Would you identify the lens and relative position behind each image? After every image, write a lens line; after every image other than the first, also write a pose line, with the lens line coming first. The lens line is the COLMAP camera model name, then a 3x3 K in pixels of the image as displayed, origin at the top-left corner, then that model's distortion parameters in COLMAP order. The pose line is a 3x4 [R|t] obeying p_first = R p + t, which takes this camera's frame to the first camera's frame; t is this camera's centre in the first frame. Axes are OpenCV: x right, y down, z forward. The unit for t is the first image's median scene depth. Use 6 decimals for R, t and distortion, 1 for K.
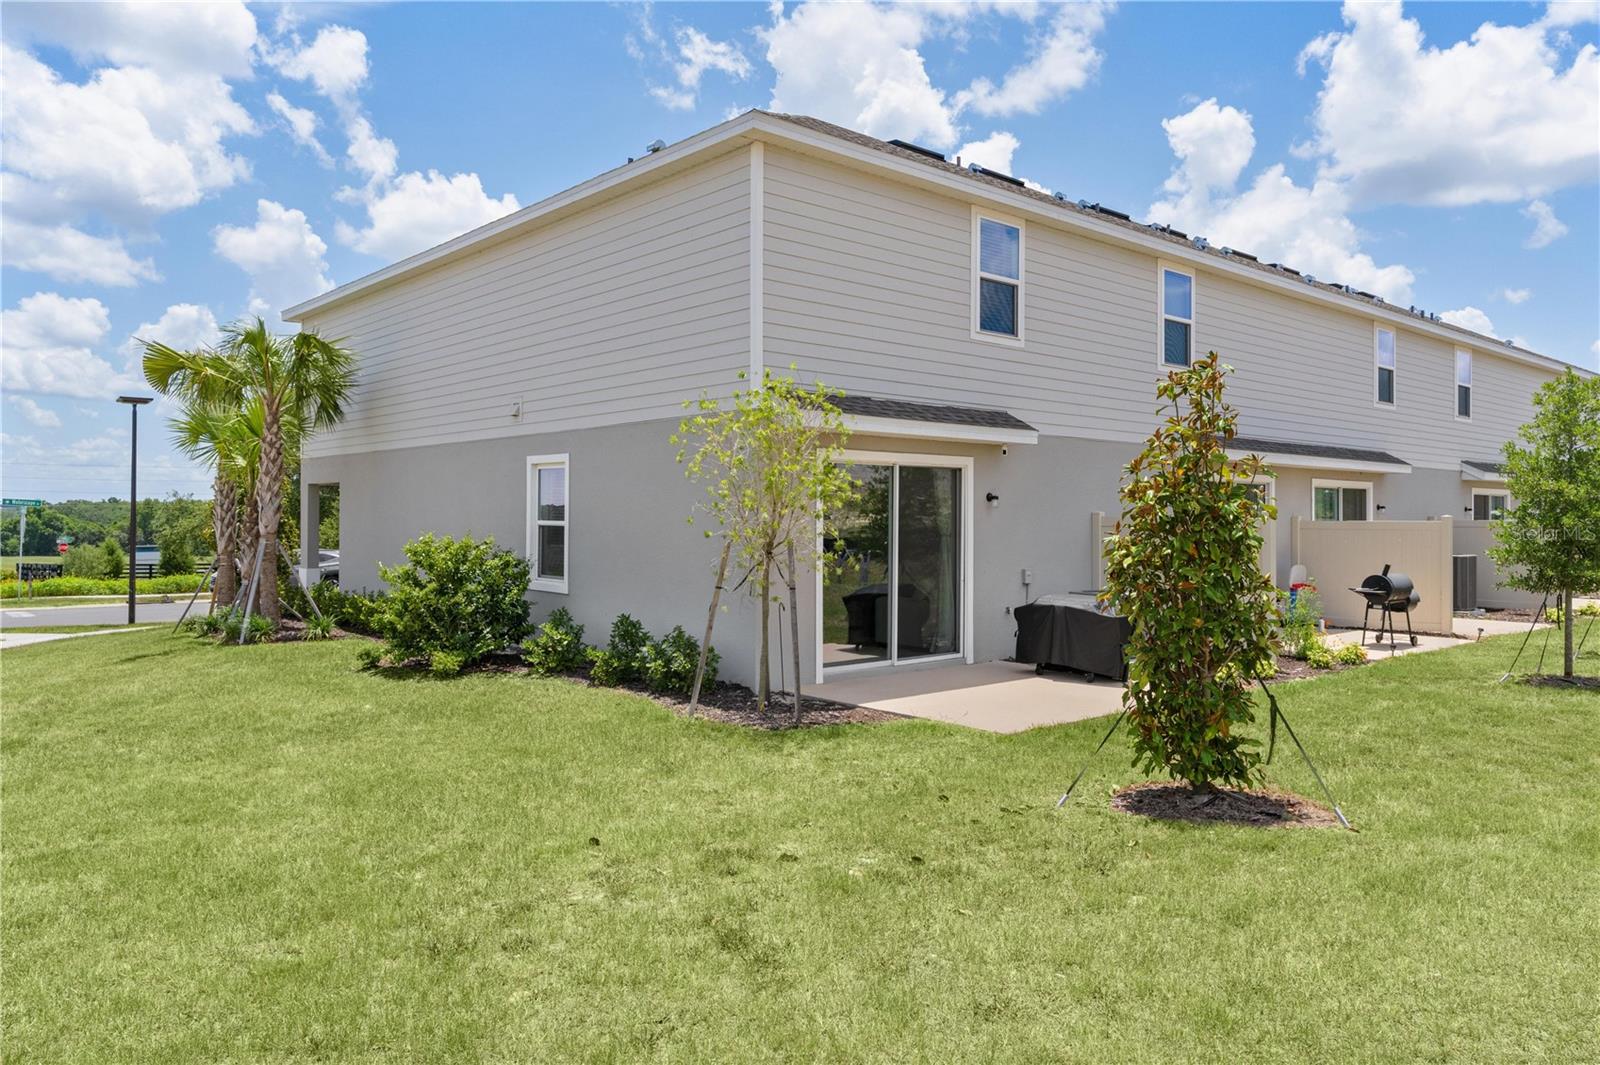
lens RADIAL K [[1143.3, 0, 808.9], [0, 1143.3, 514.8], [0, 0, 1]] dist [-0.000149, 0.000205]
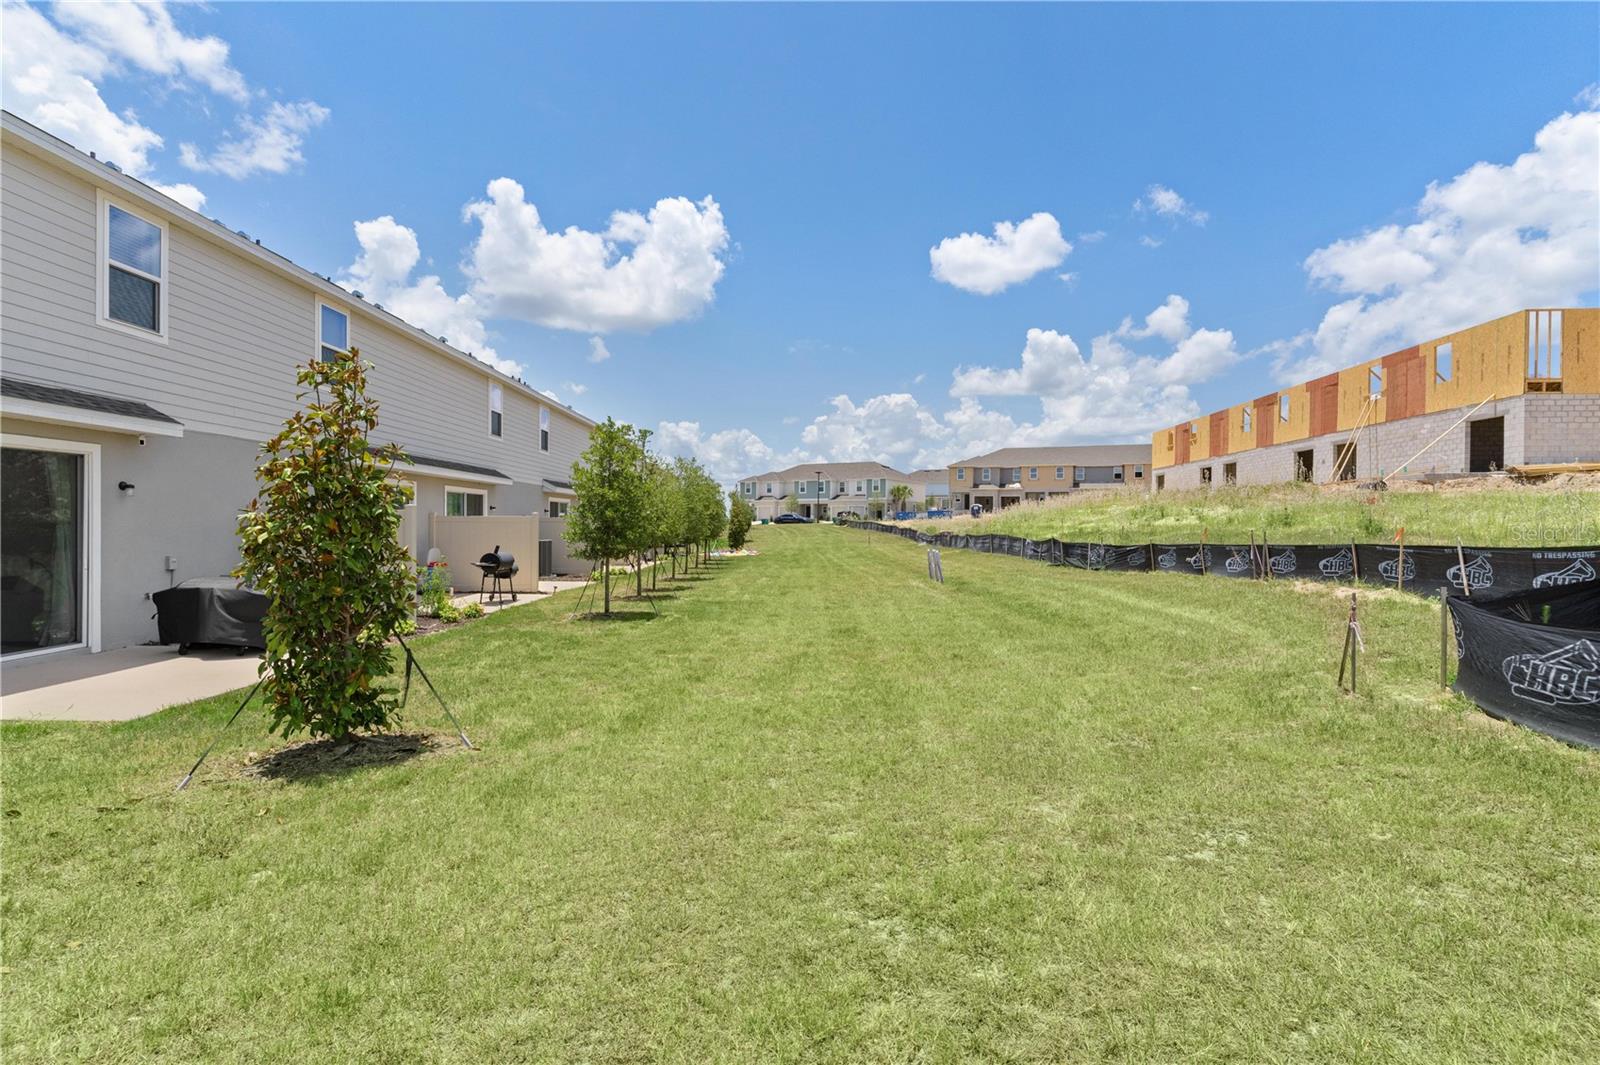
lens RADIAL K [[775.3, 0, 804.0], [0, 775.3, 515.7], [0, 0, 1]] dist [0.001483, 0.001566]
pose [[0.661541, 0.005638, 0.749888, 0.072433], [-0.002602, 0.999983, -0.005223, 0.023059], [-0.749905, 0.001504, 0.661544, 0.160722]]
